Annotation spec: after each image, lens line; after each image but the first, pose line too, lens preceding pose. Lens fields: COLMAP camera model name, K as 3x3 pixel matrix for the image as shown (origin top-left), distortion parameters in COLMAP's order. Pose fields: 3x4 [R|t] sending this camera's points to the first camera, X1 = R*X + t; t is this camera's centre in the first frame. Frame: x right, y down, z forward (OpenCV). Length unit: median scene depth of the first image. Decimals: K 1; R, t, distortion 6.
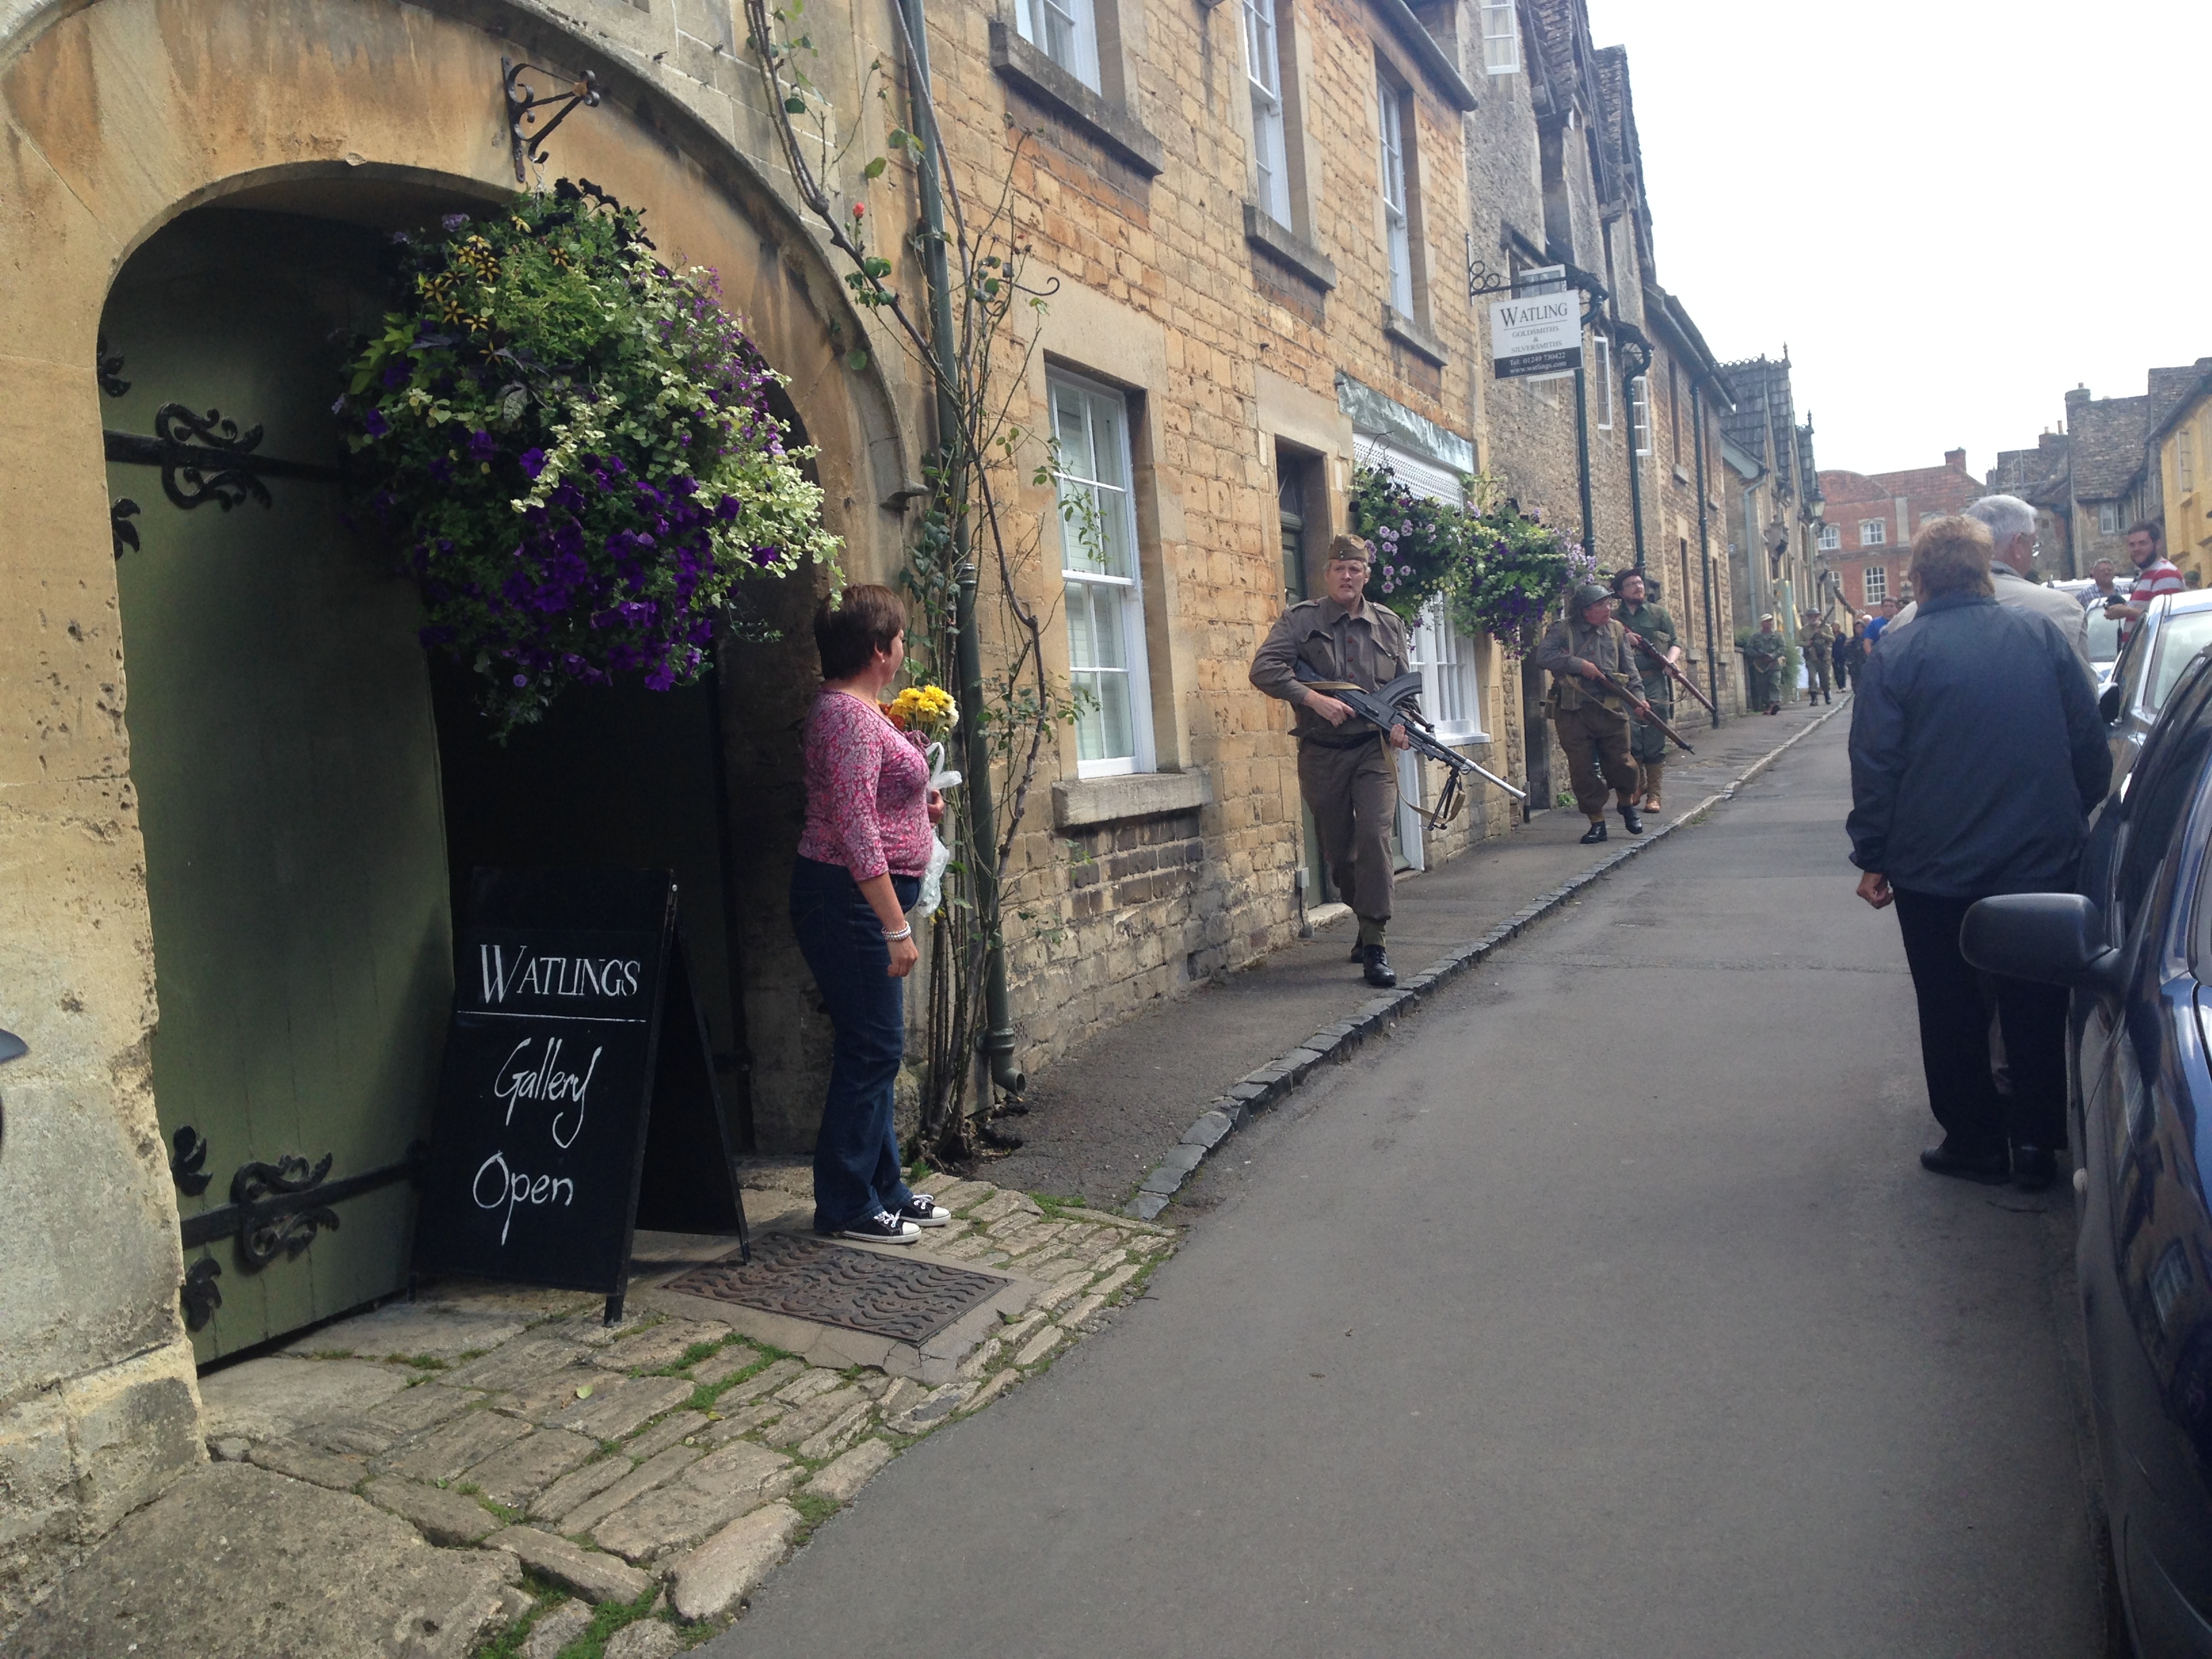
lens RADIAL K [[2085.9, 0, 1106.0], [0, 2085.9, 829.5], [0, 0, 1]] dist [0.009118, 0.011100]
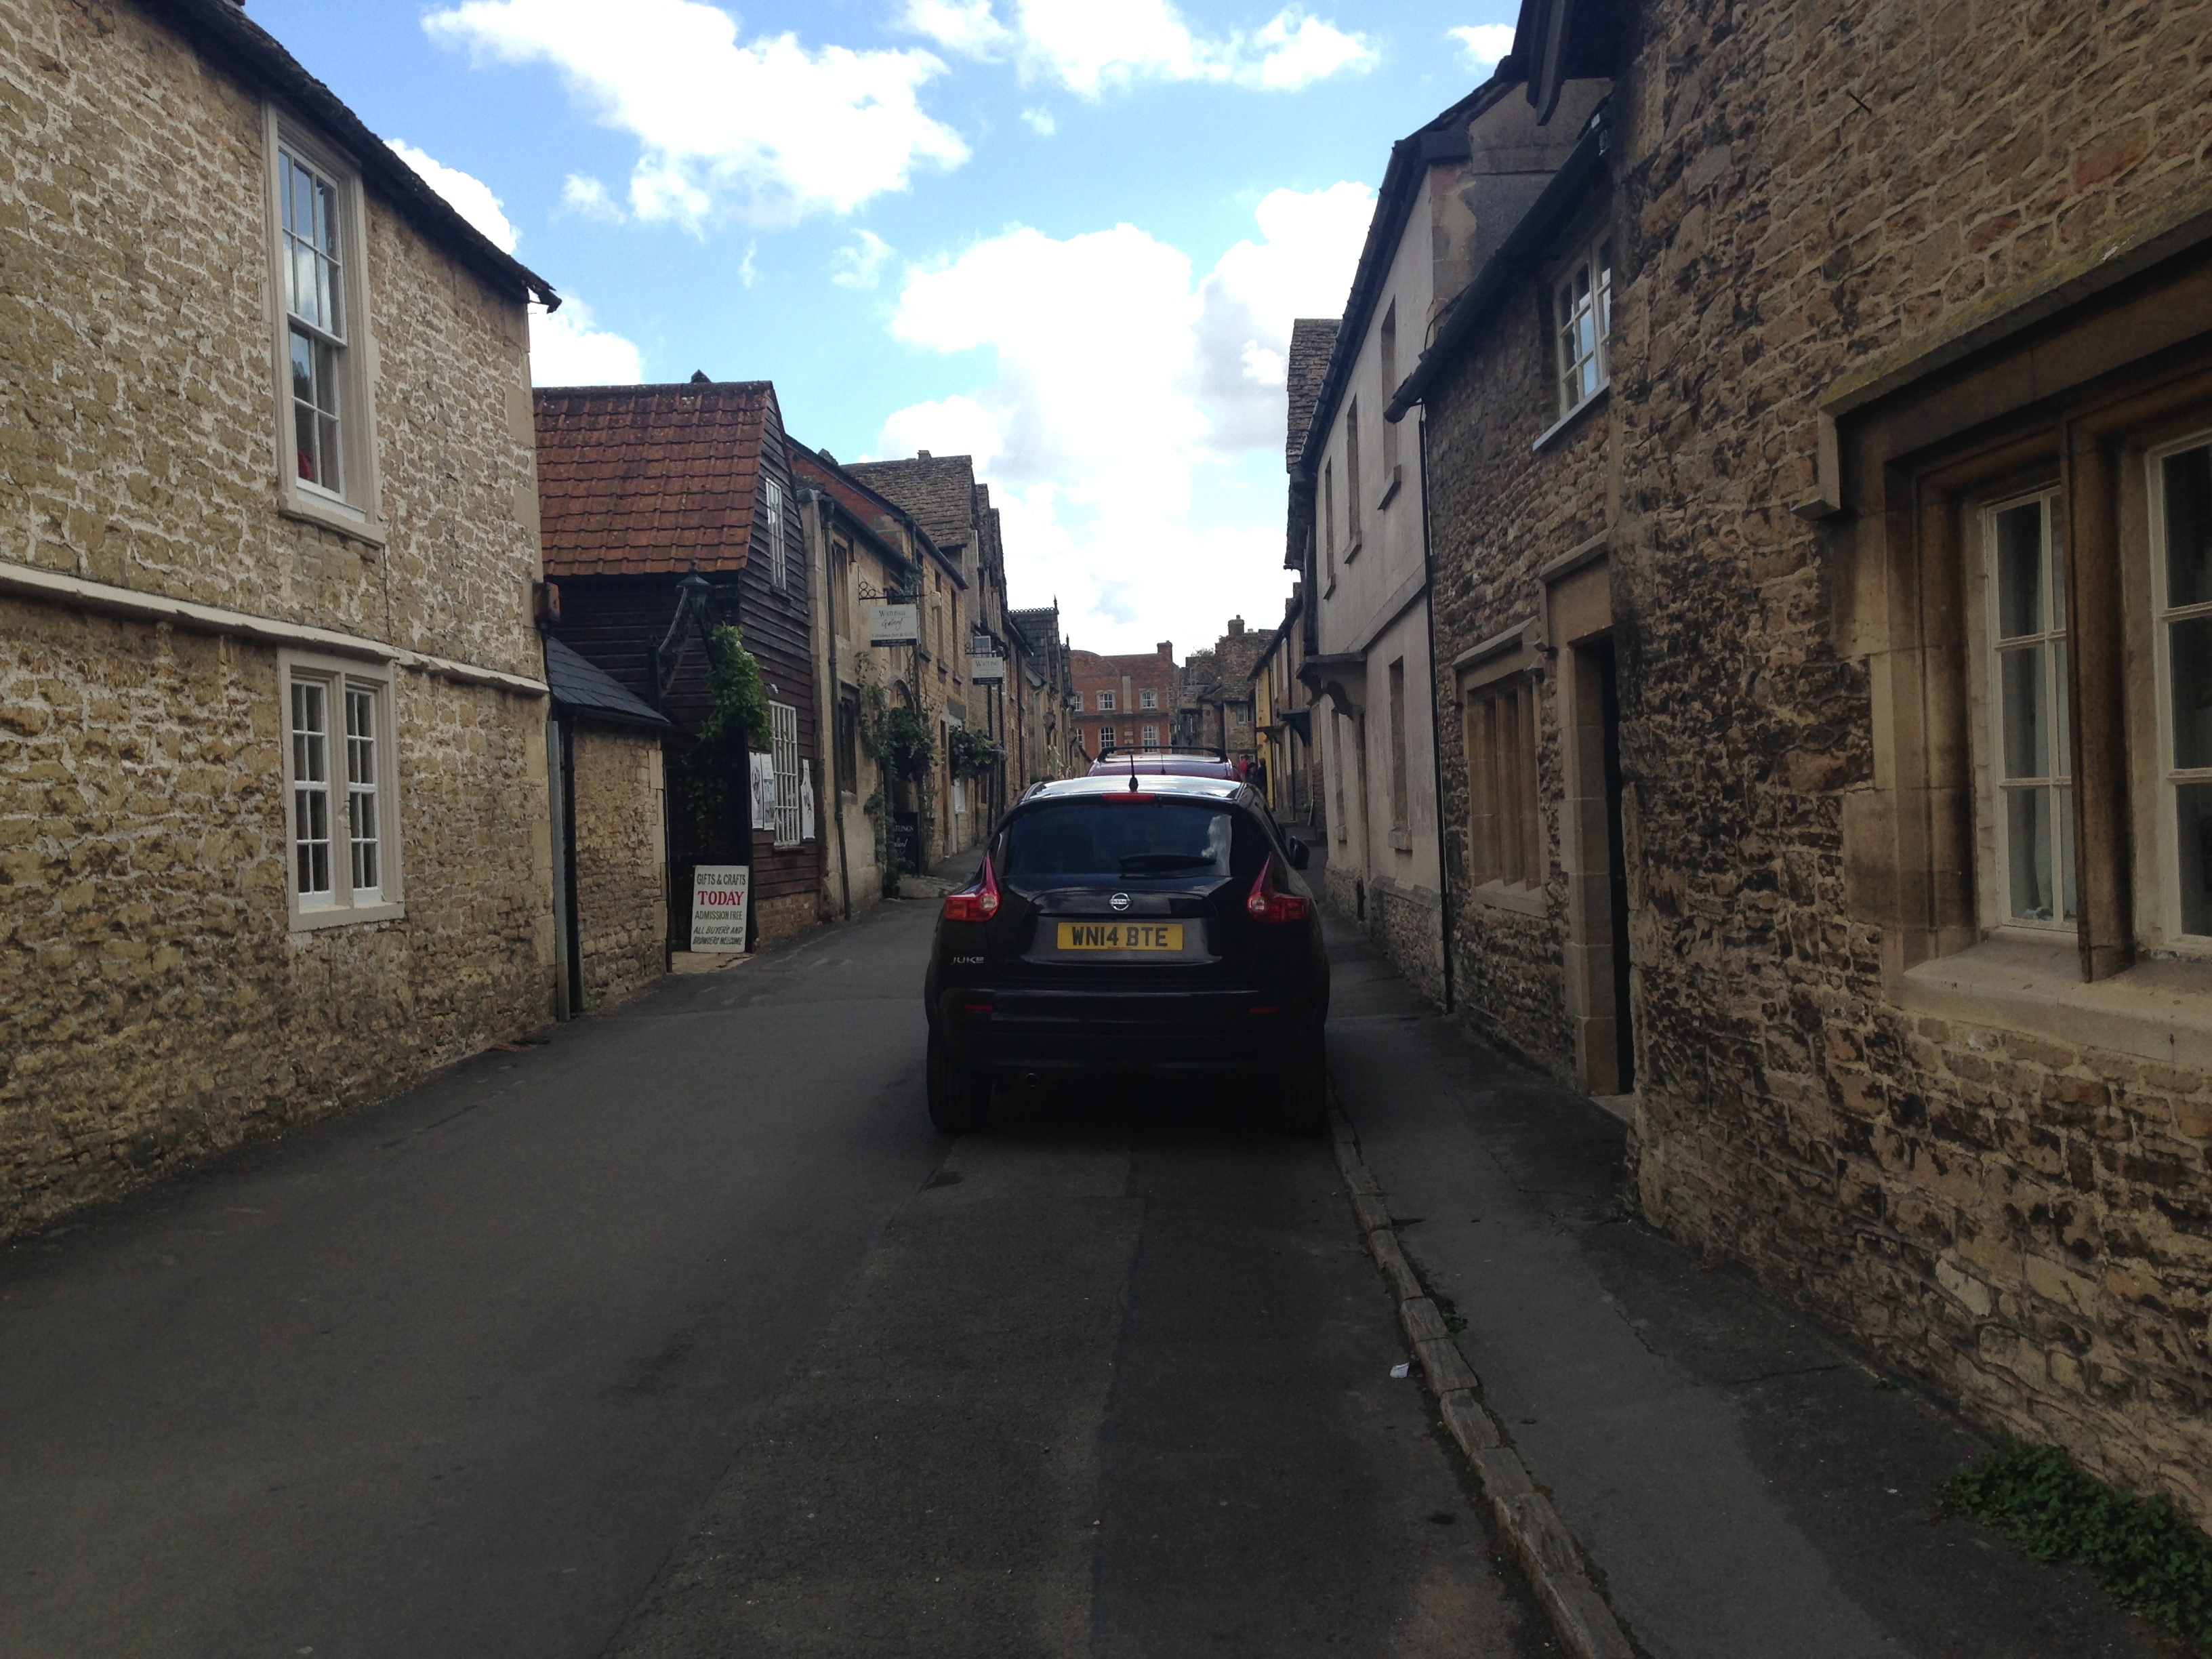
lens RADIAL K [[2085.9, 0, 1106.0], [0, 2085.9, 829.5], [0, 0, 1]] dist [0.009118, 0.011100]
pose [[0.938343, 0.039042, 0.343495, -0.198080], [-0.019047, 0.997932, -0.061394, 0.048713], [-0.345182, 0.051066, 0.937146, -0.553890]]
